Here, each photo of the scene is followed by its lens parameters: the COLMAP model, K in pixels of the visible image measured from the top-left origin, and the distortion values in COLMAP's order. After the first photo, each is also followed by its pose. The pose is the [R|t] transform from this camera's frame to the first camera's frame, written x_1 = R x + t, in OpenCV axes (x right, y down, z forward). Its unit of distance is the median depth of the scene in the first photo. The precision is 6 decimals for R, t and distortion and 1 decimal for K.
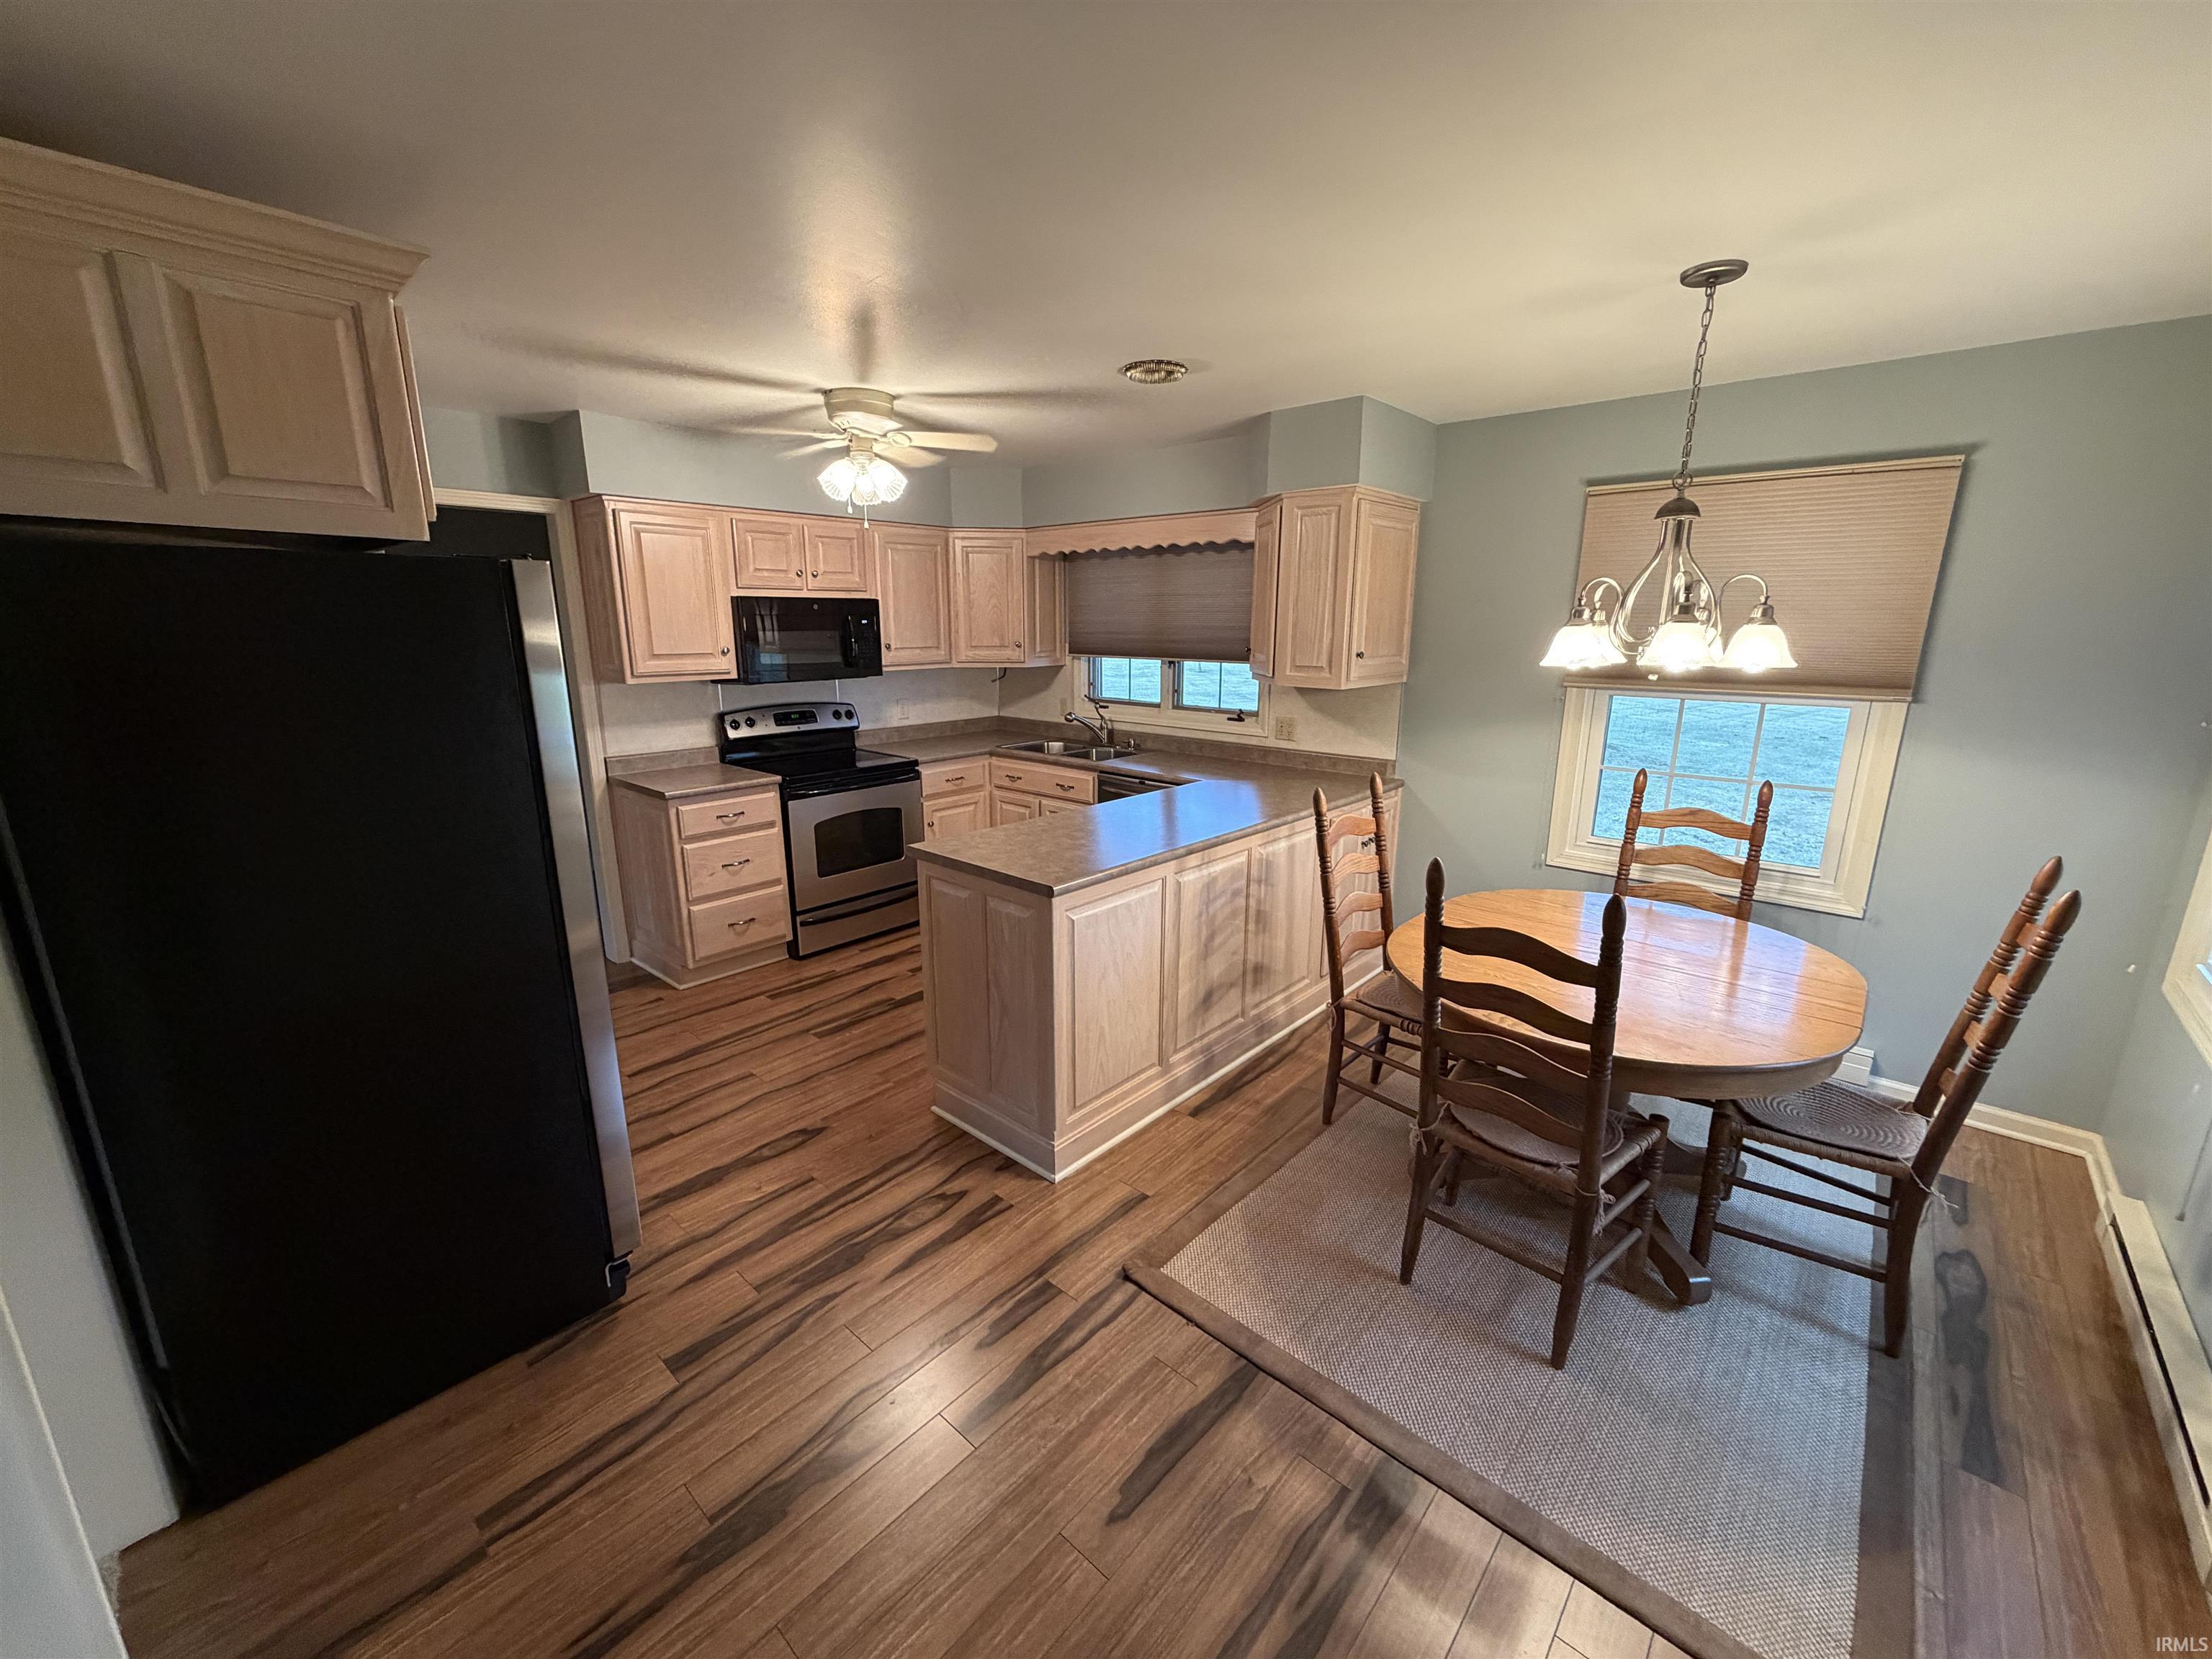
lens RADIAL K [[883.8, 0, 1106.0], [0, 883.8, 829.5], [0, 0, 1]] dist [-0.000444, -0.000345]
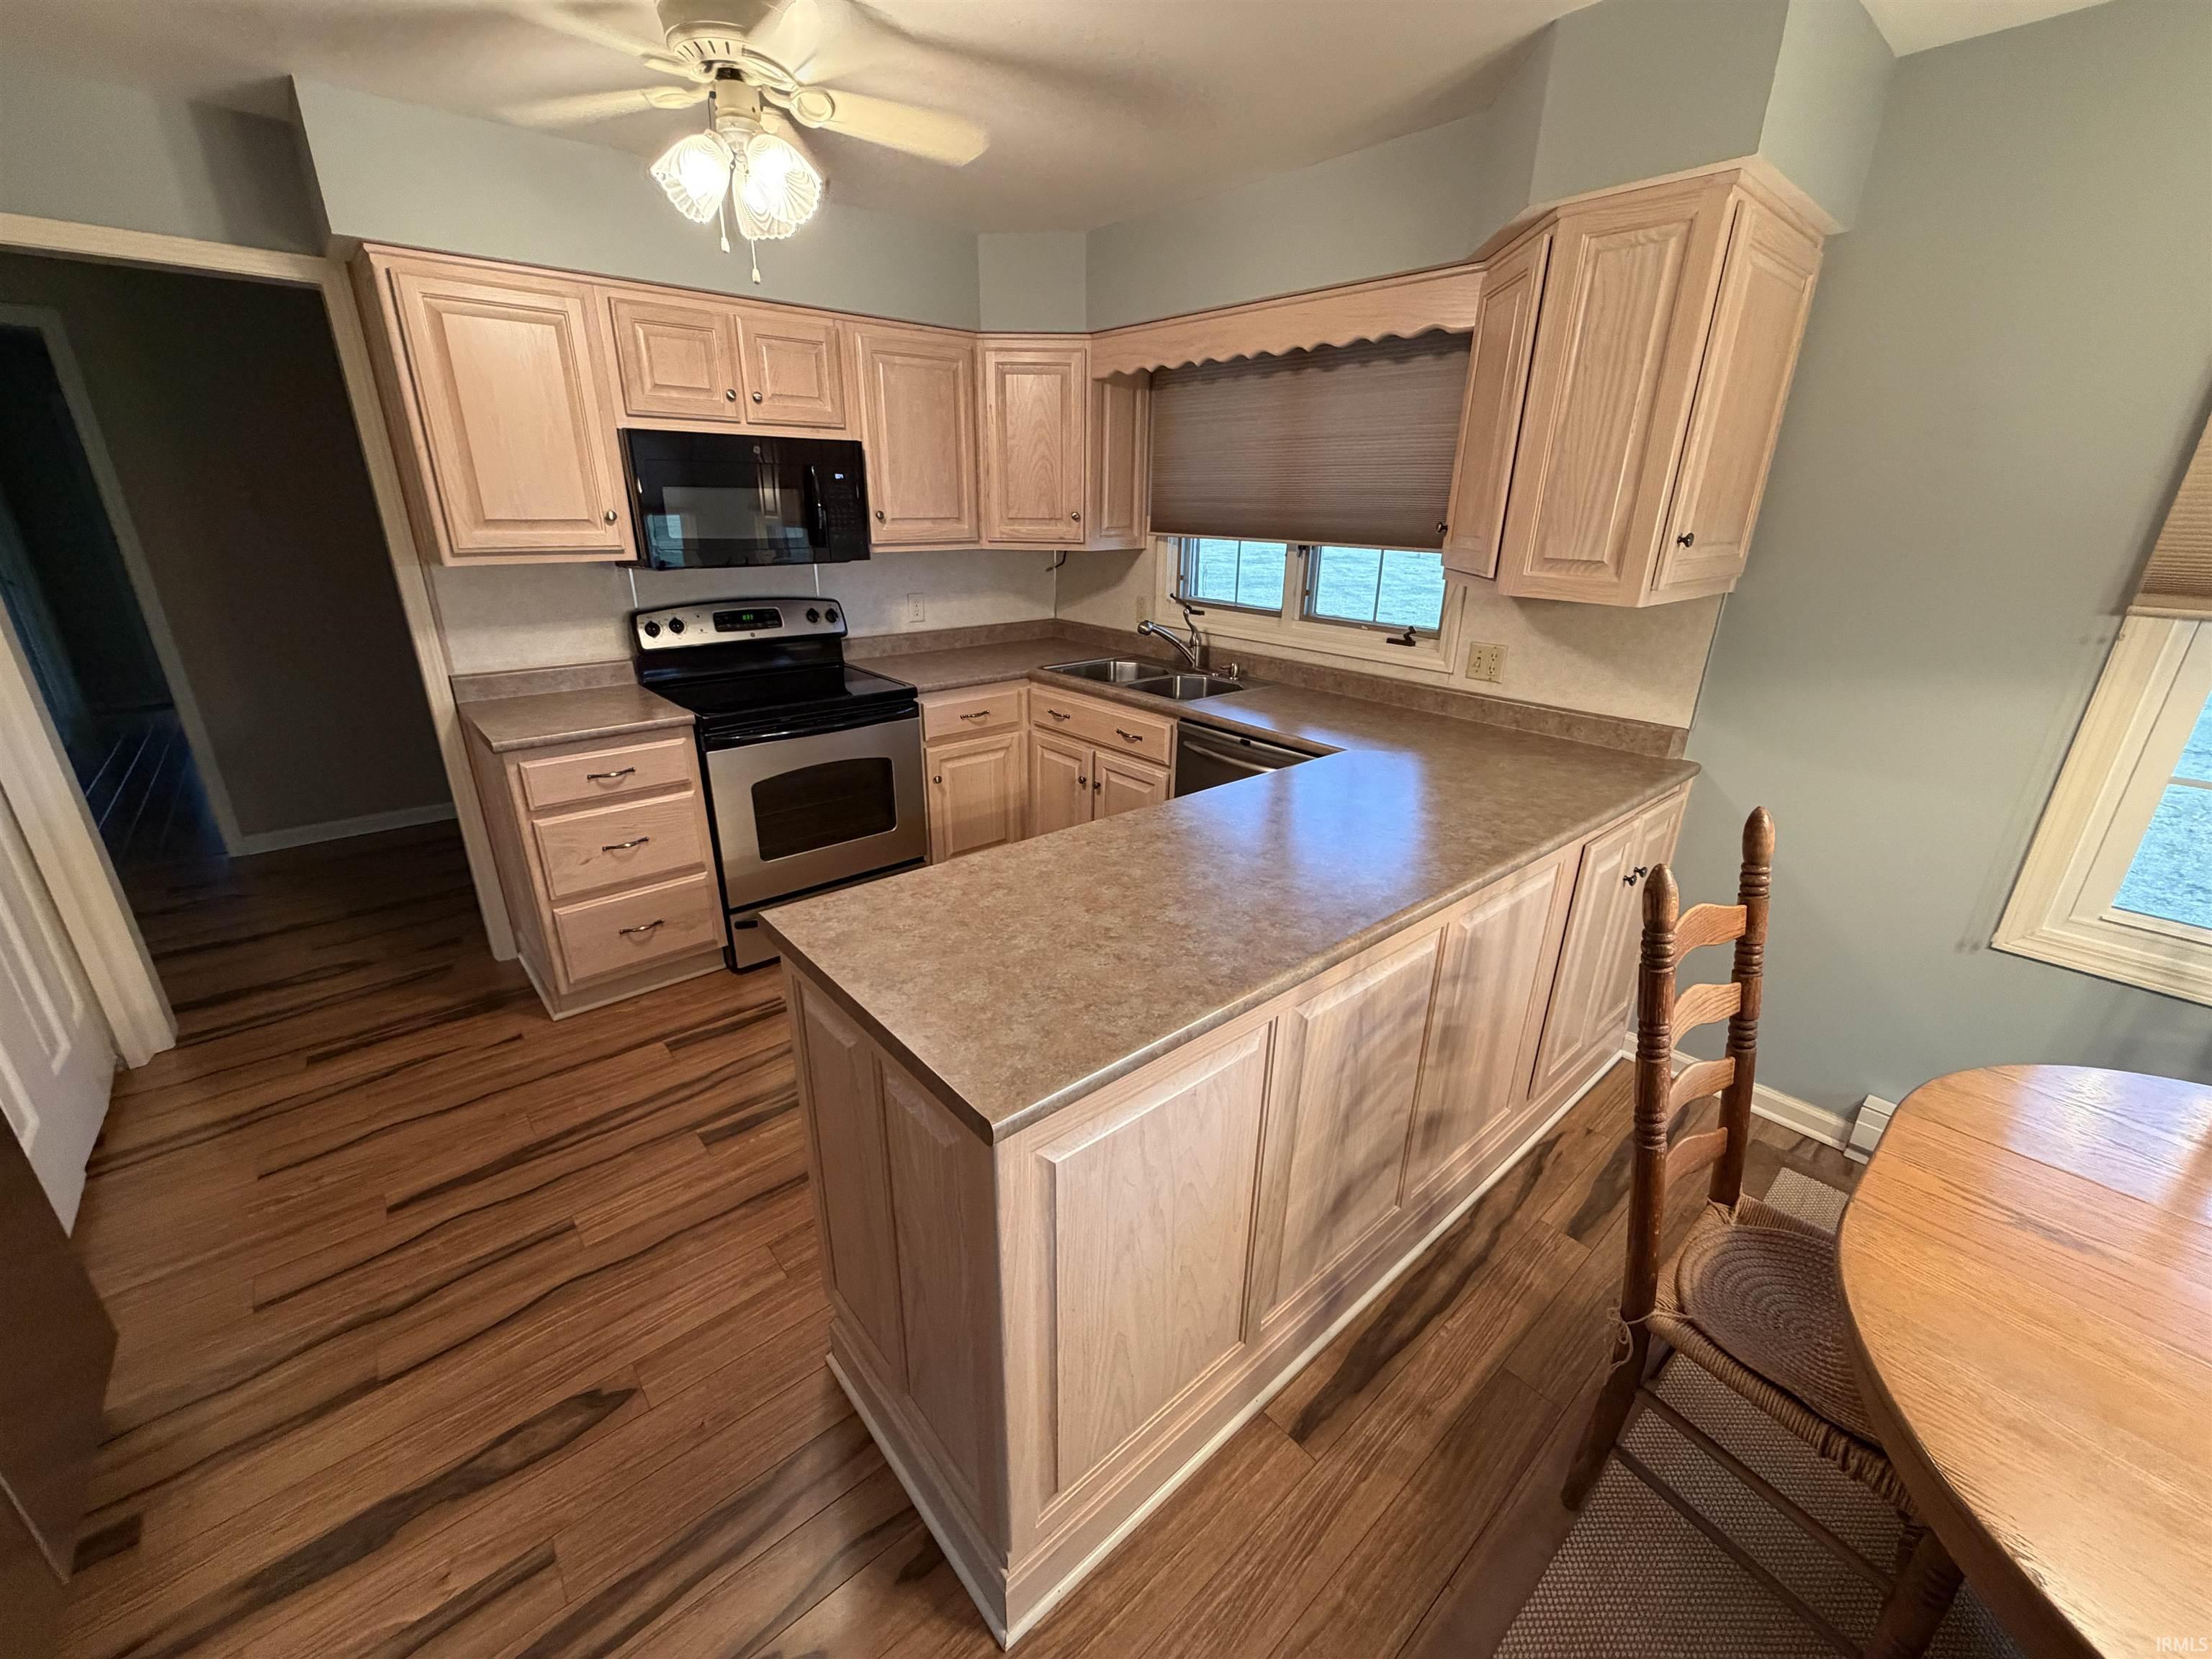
lens RADIAL K [[883.8, 0, 1106.0], [0, 883.8, 829.5], [0, 0, 1]] dist [-0.000444, -0.000345]
pose [[0.992140, 0.054962, -0.112413, 0.016480], [-0.040585, 0.991148, 0.126406, -0.067608], [0.118365, -0.120851, 0.985589, 0.358012]]
